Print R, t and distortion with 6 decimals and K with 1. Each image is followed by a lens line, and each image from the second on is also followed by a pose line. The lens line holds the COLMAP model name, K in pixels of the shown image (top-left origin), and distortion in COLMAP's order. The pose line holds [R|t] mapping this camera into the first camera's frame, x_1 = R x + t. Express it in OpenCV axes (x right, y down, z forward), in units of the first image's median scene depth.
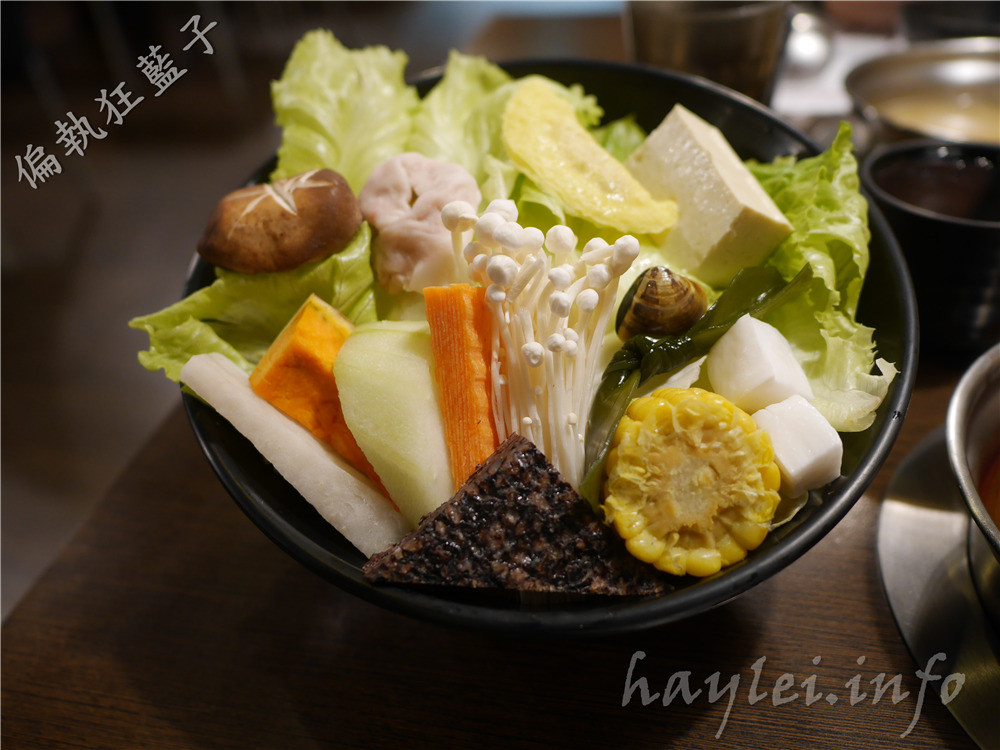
lens RADIAL K [[866.8, 0, 502.8], [0, 866.8, 370.7], [0, 0, 1]] dist [-0.013998, -0.008388]
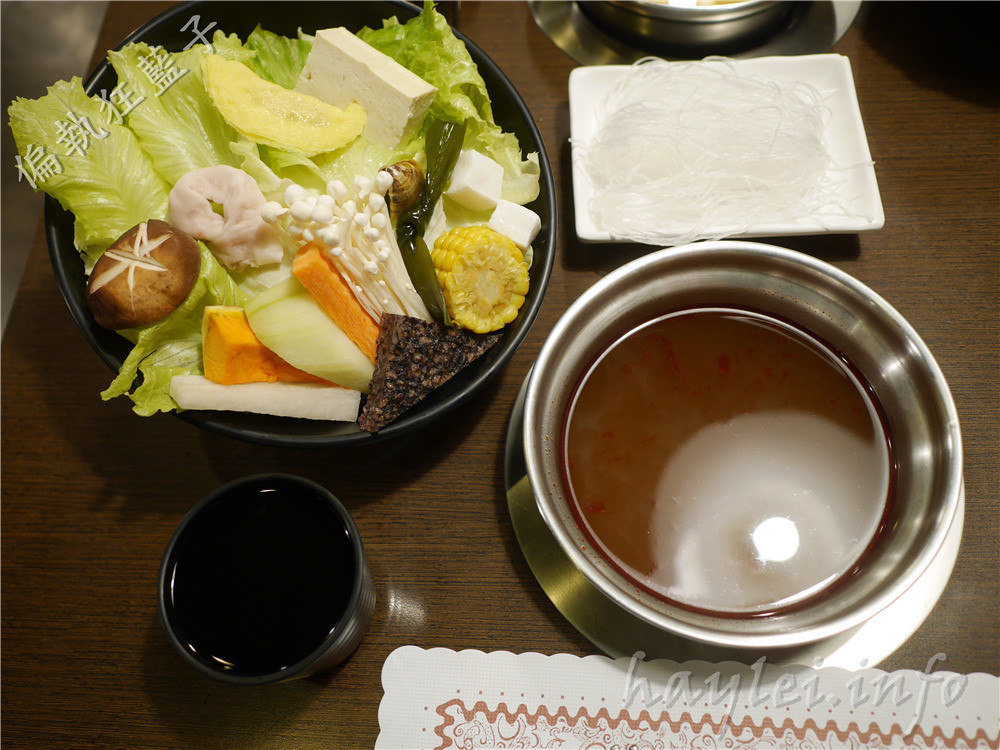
lens RADIAL K [[866.8, 0, 500.3], [0, 866.8, 377.3], [0, 0, 1]] dist [-0.013998, -0.008388]
pose [[0.759309, -0.592994, 0.267970, -0.356560], [0.421217, 0.761780, 0.492207, -0.591354], [-0.496010, -0.260863, 0.828205, -0.552503]]
